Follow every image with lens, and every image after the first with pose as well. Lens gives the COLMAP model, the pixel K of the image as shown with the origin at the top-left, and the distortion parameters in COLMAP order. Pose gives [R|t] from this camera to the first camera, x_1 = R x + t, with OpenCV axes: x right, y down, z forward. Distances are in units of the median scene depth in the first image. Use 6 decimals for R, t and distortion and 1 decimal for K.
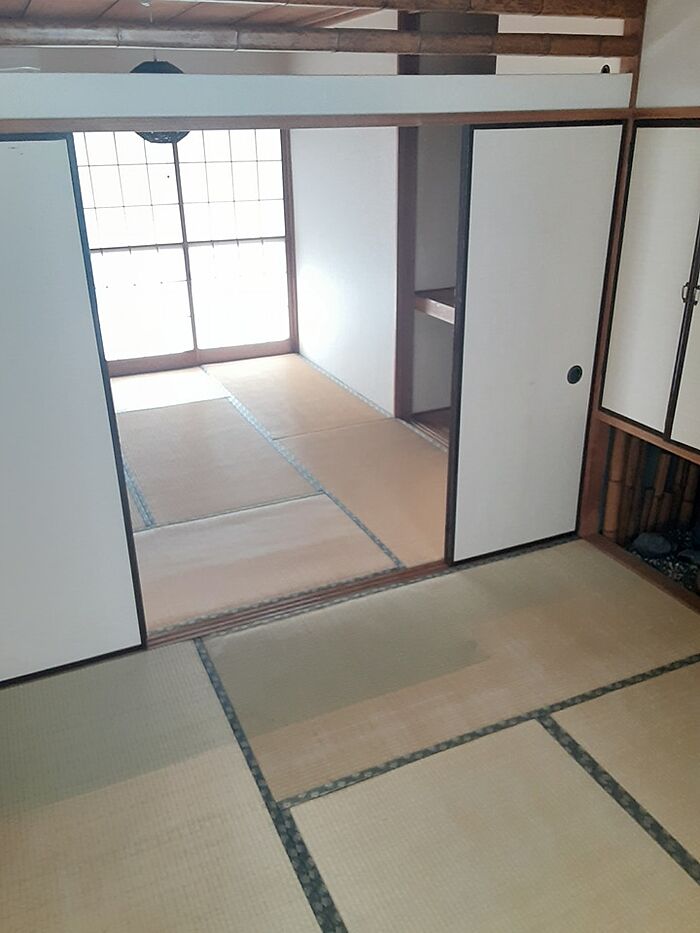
lens RADIAL K [[777.0, 0, 348.2], [0, 777.0, 463.6], [0, 0, 1]] dist [0.074260, -0.069348]
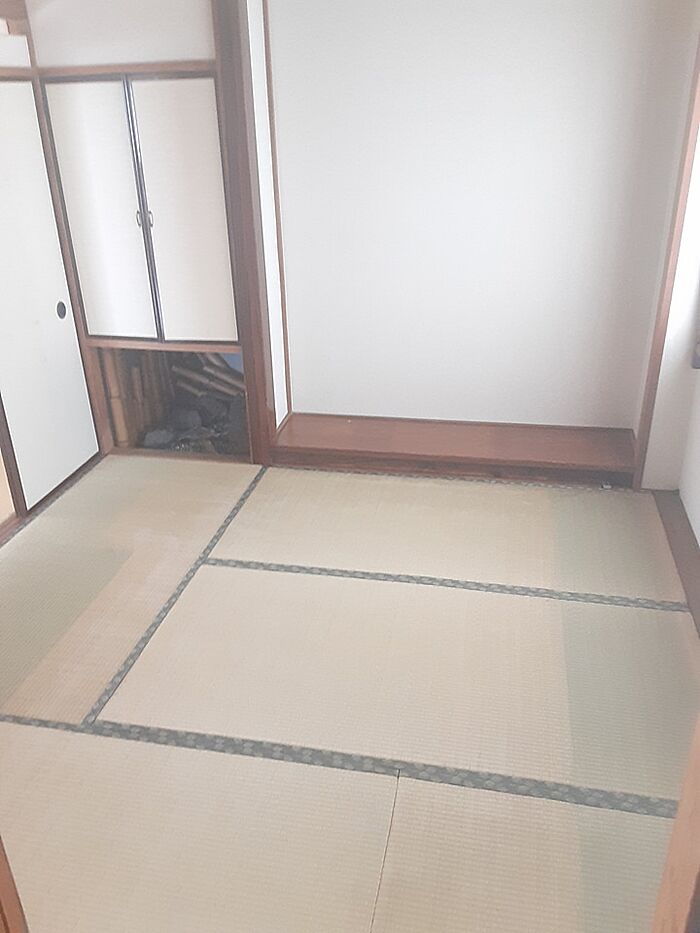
lens RADIAL K [[777.0, 0, 352.0], [0, 777.0, 468.9], [0, 0, 1]] dist [0.074260, -0.069348]
pose [[0.574950, -0.347616, 0.740672, -0.386408], [0.331842, 0.926533, 0.177251, 0.034784], [-0.747872, 0.143876, 0.648064, -0.001387]]
